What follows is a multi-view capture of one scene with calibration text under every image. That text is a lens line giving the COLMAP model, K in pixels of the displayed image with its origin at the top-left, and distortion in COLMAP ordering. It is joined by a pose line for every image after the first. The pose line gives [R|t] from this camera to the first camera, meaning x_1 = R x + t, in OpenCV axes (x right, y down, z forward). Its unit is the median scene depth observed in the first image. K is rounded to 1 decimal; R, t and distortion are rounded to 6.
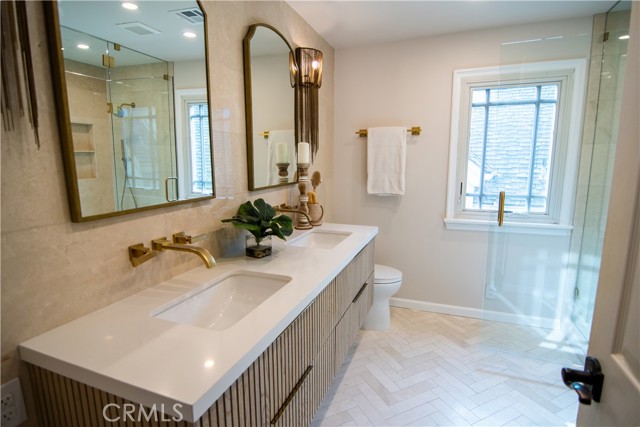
lens RADIAL K [[315.0, 0, 320.0], [0, 315.0, 213.5], [0, 0, 1]] dist [-0.000829, -0.015242]
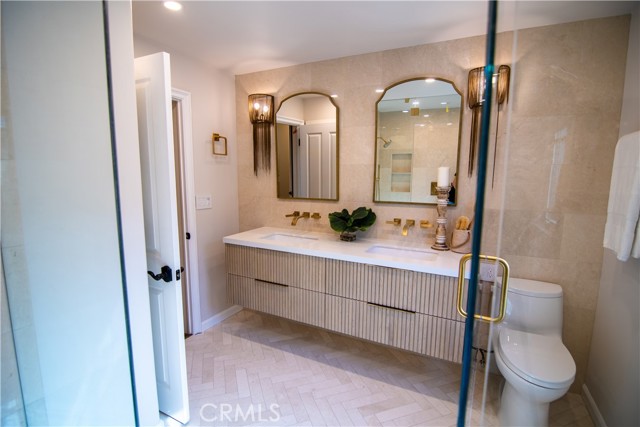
lens RADIAL K [[315.0, 0, 320.0], [0, 315.0, 213.5], [0, 0, 1]] dist [-0.000829, -0.015242]
pose [[-0.074982, 0.149318, -0.985942, 0.587411], [-0.166265, 0.973013, 0.160005, -0.098799], [0.983226, 0.175925, -0.048132, 0.390071]]
